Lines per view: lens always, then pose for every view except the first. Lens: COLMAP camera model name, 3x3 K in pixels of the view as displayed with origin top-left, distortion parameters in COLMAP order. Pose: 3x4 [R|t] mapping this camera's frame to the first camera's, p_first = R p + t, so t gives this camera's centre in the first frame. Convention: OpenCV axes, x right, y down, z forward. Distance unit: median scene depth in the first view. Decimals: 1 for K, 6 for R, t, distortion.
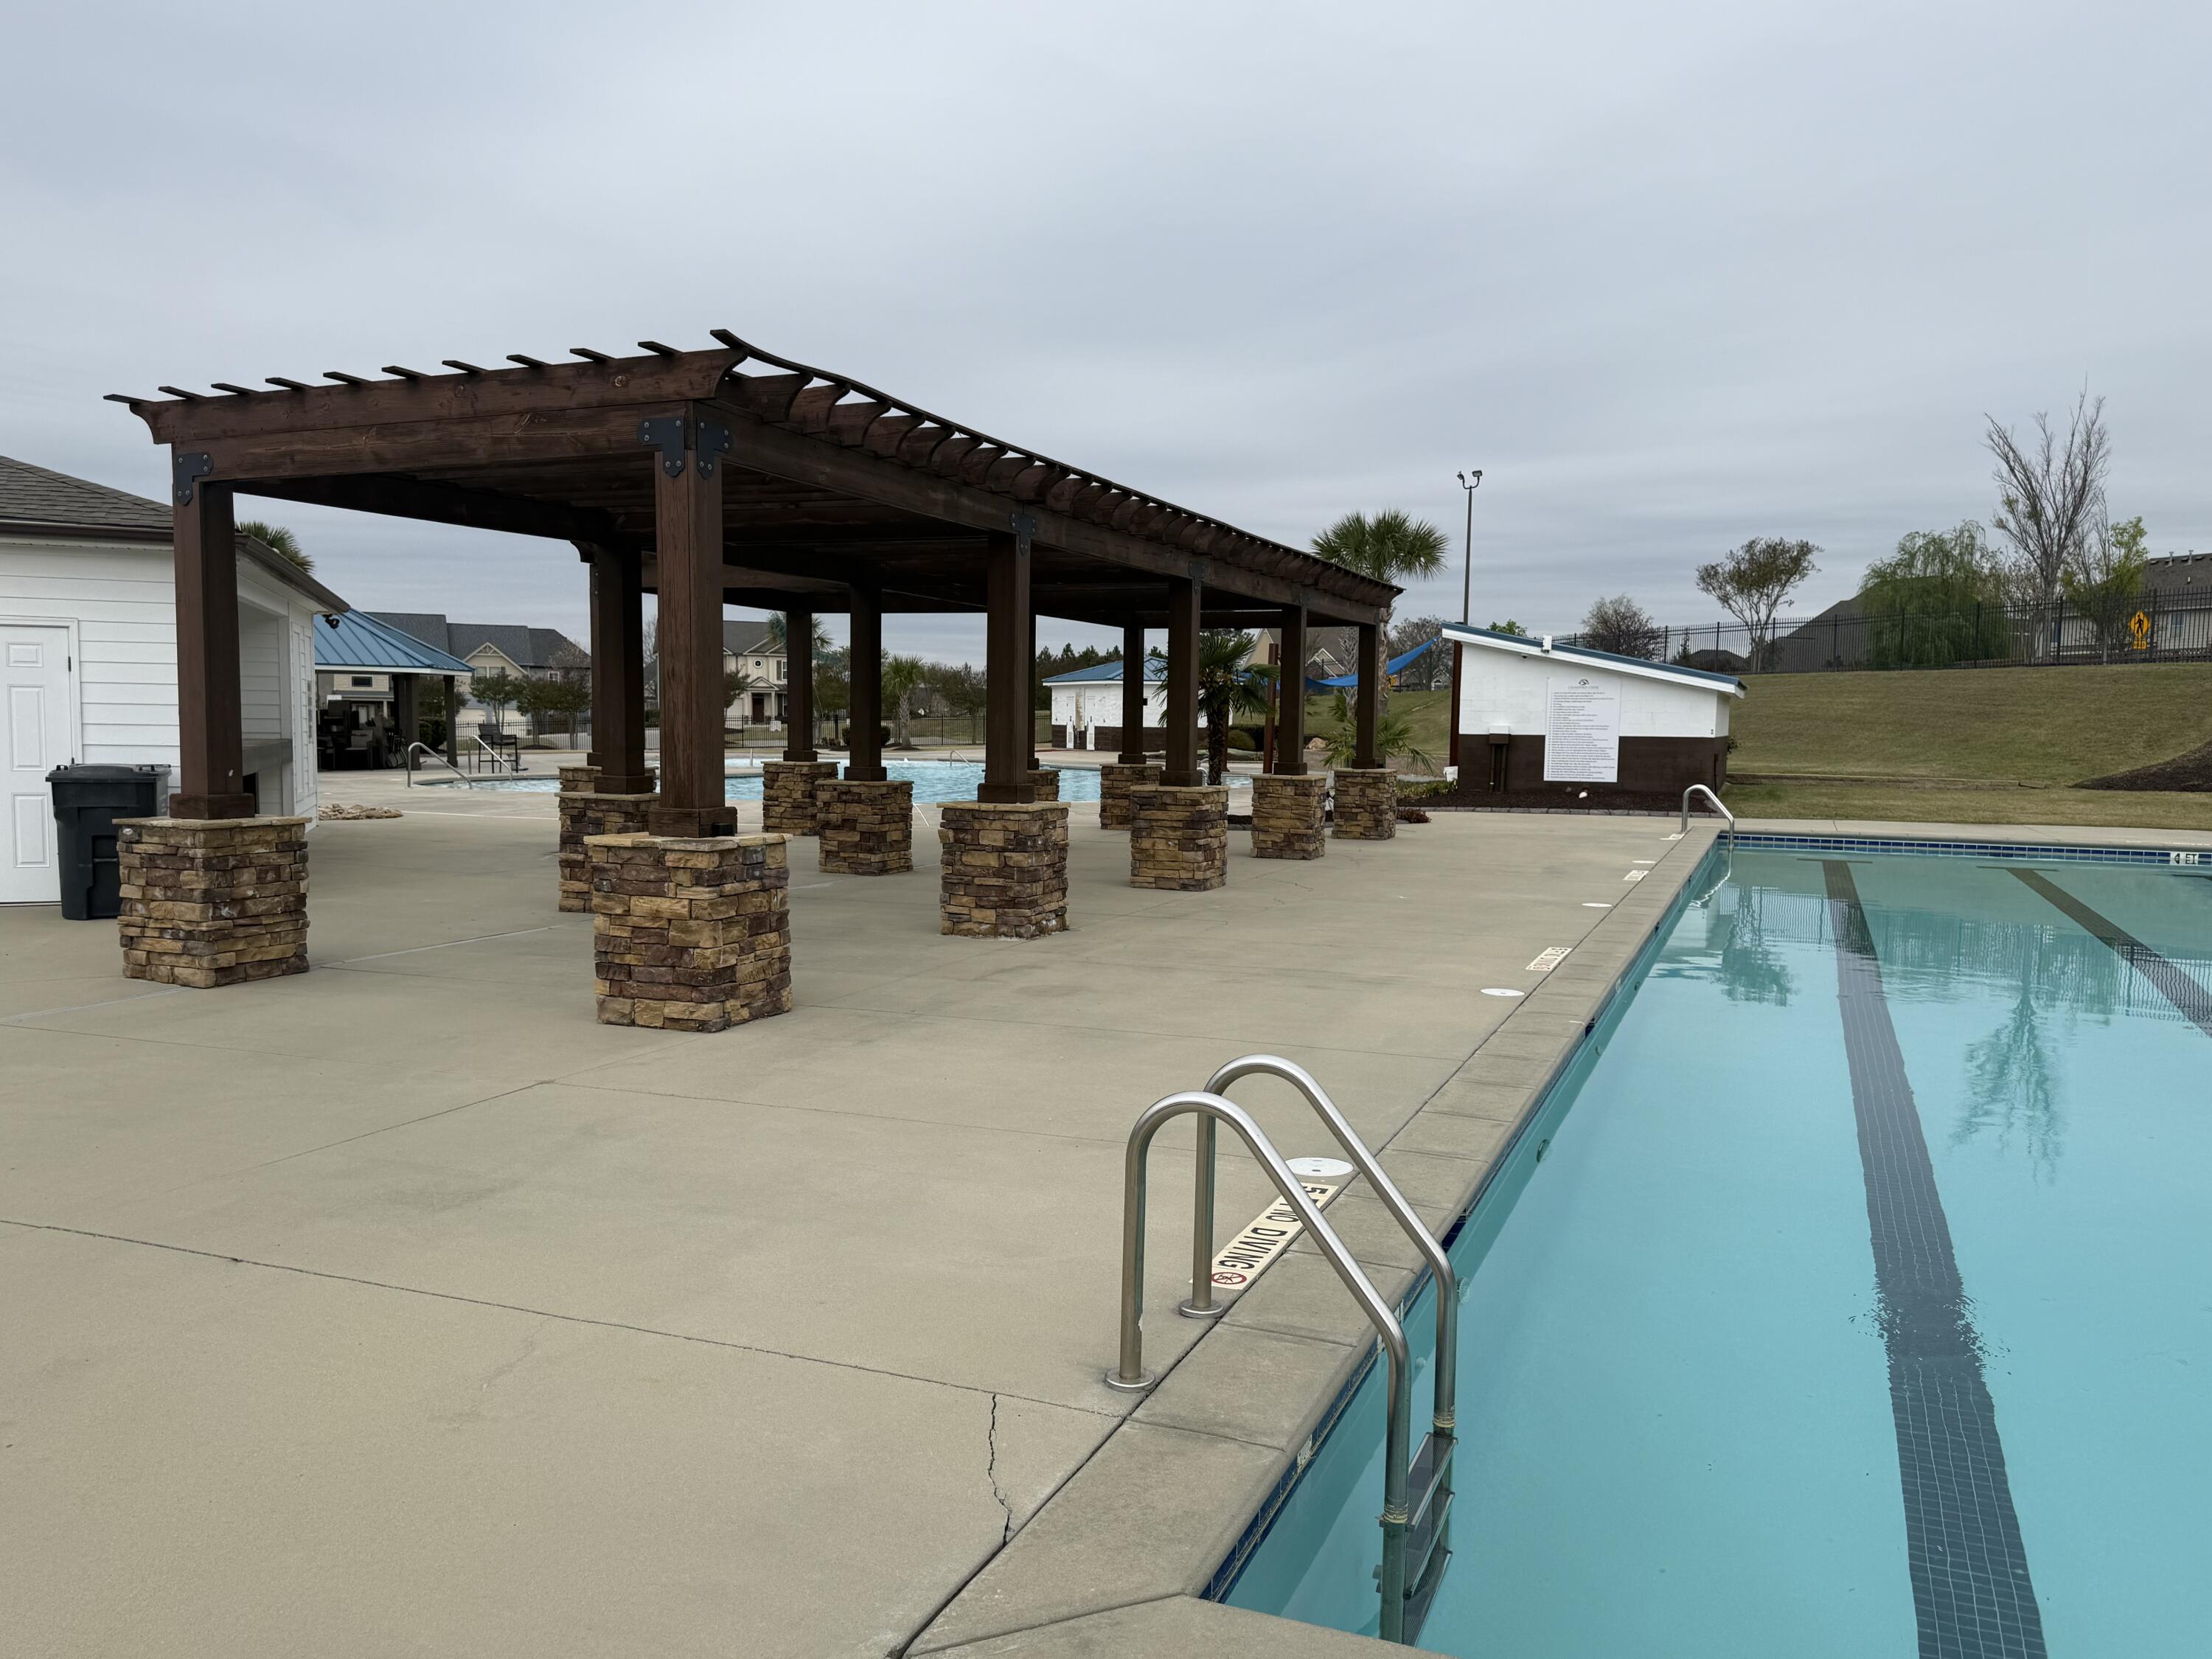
lens RADIAL K [[1628.2, 0, 1105.6], [0, 1628.2, 831.6], [0, 0, 1]] dist [-0.000372, 0.000393]
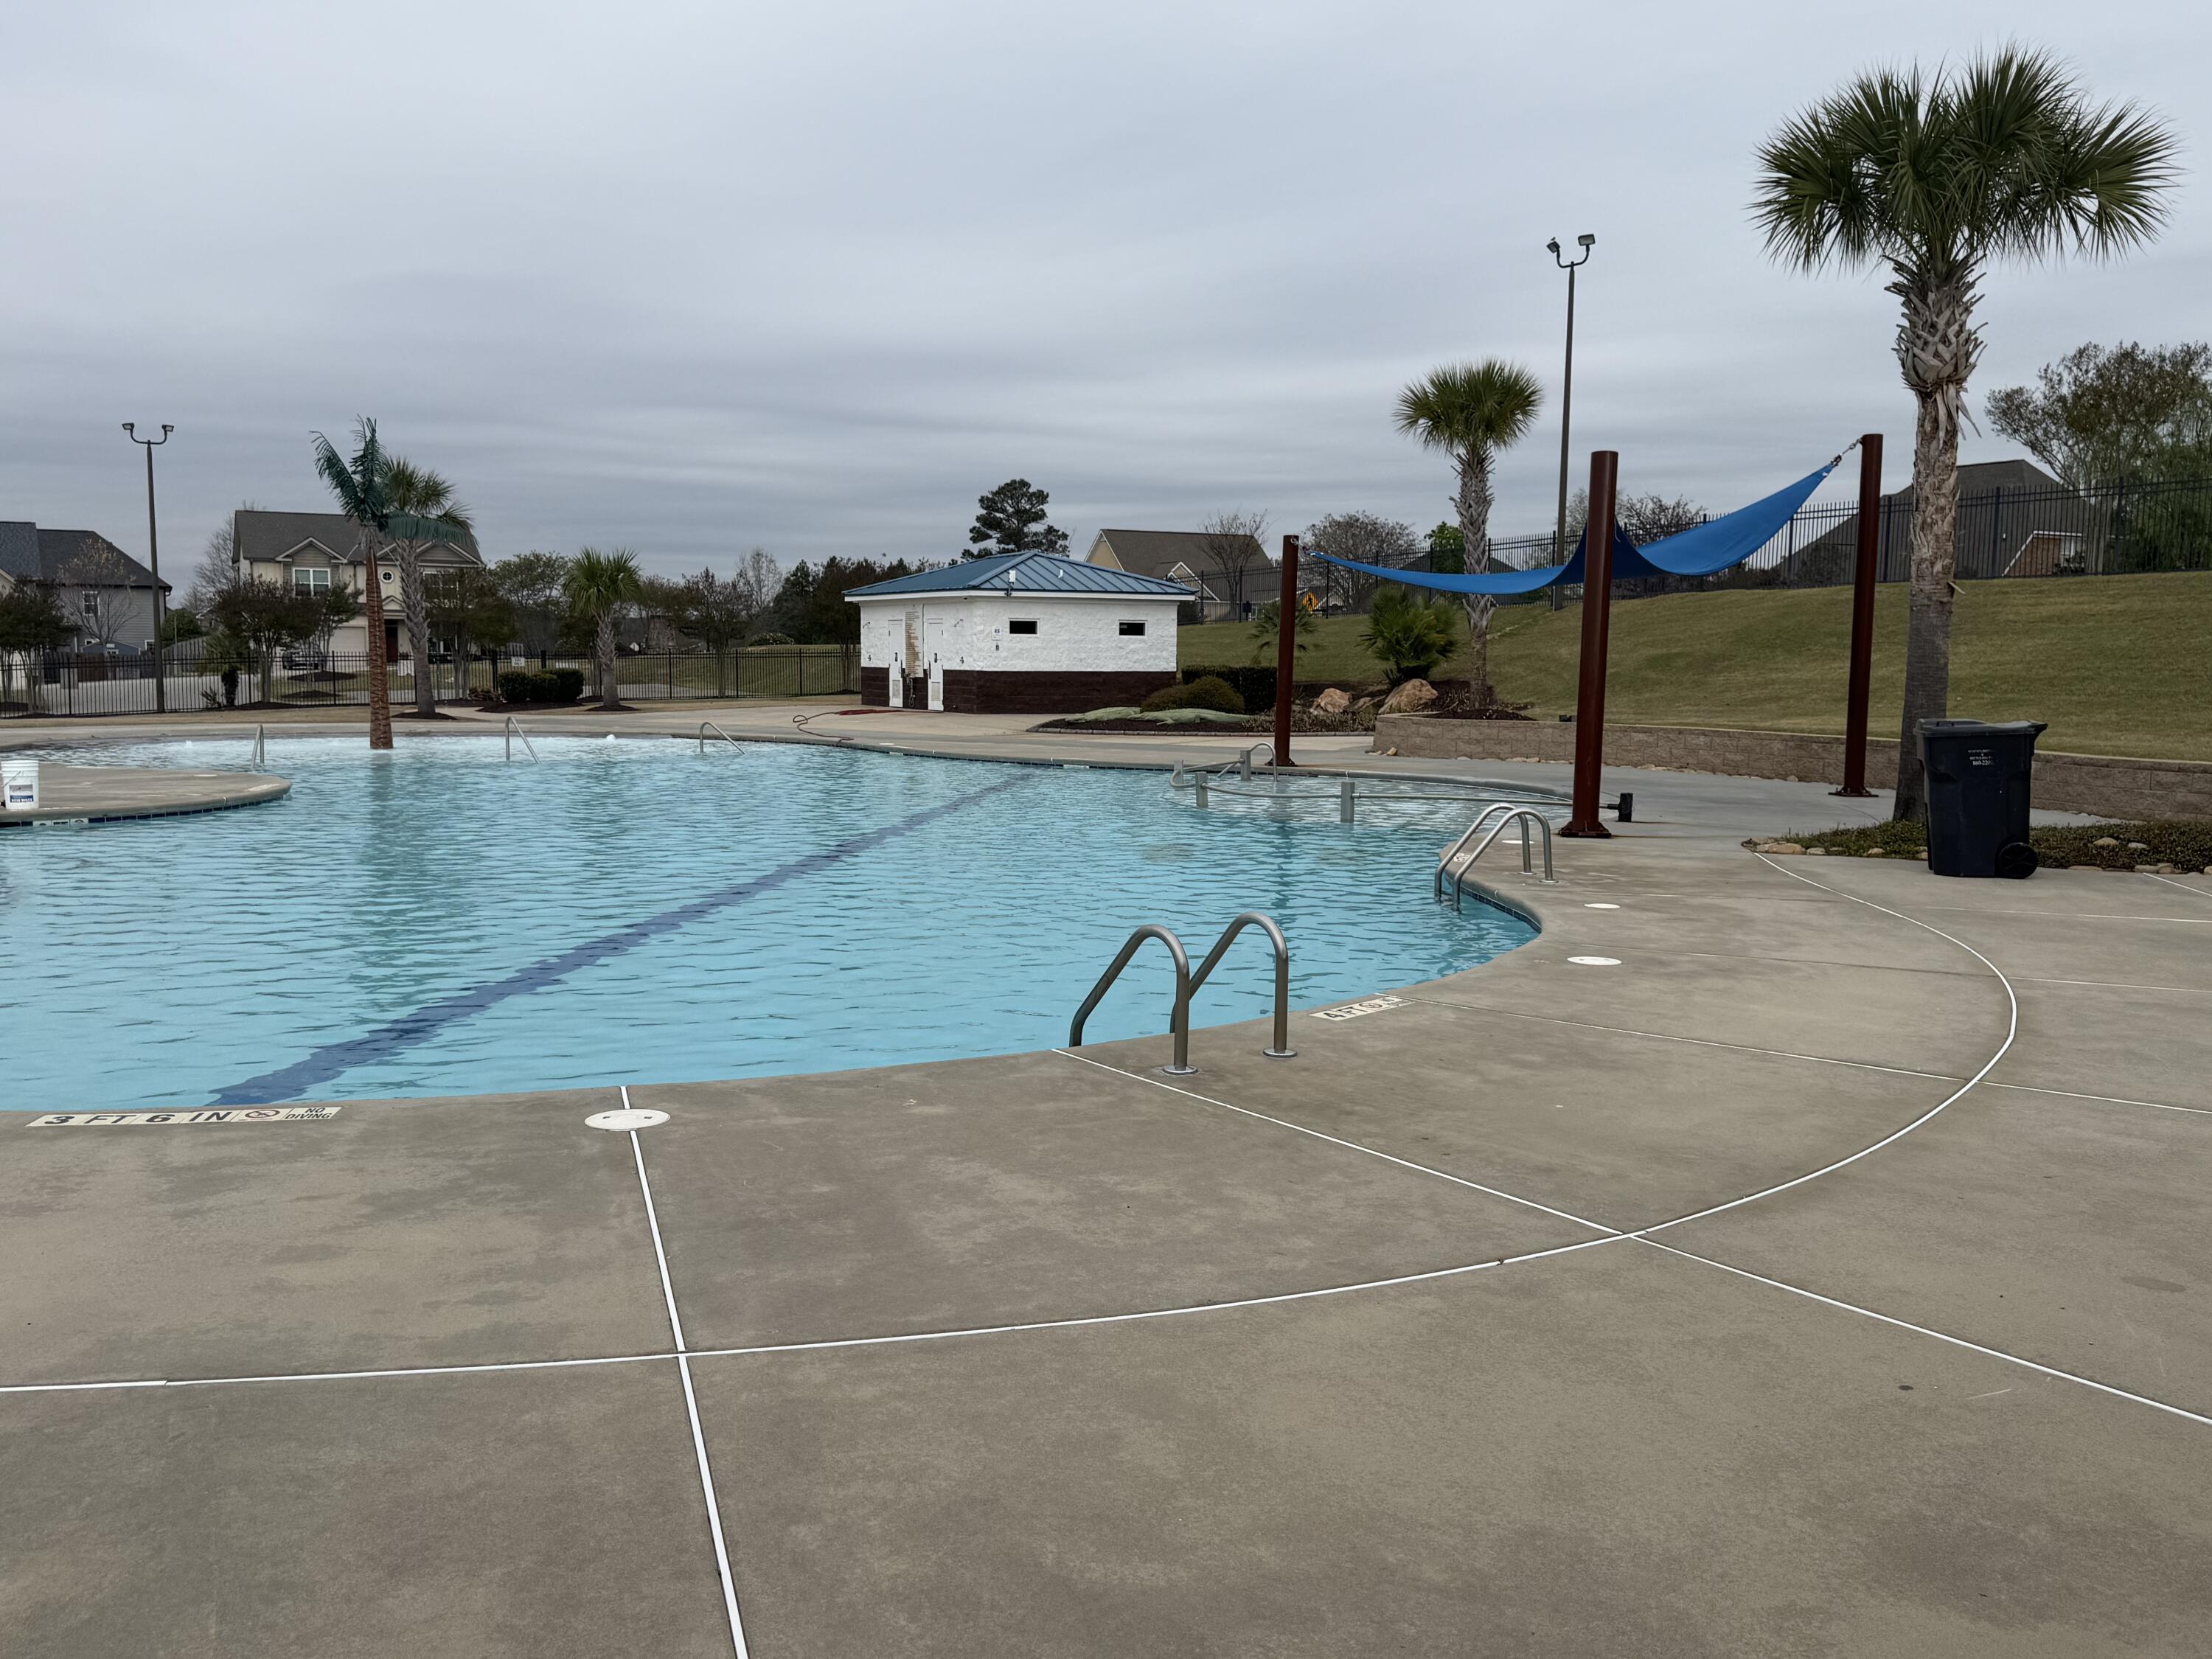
lens RADIAL K [[1864.3, 0, 1125.5], [0, 1864.3, 812.4], [0, 0, 1]] dist [0.096161, -0.173539]
pose [[0.989773, -0.015125, 0.141847, -0.034024], [0.013126, 0.999801, 0.015020, -0.020520], [-0.142045, -0.013004, 0.989775, 0.296585]]
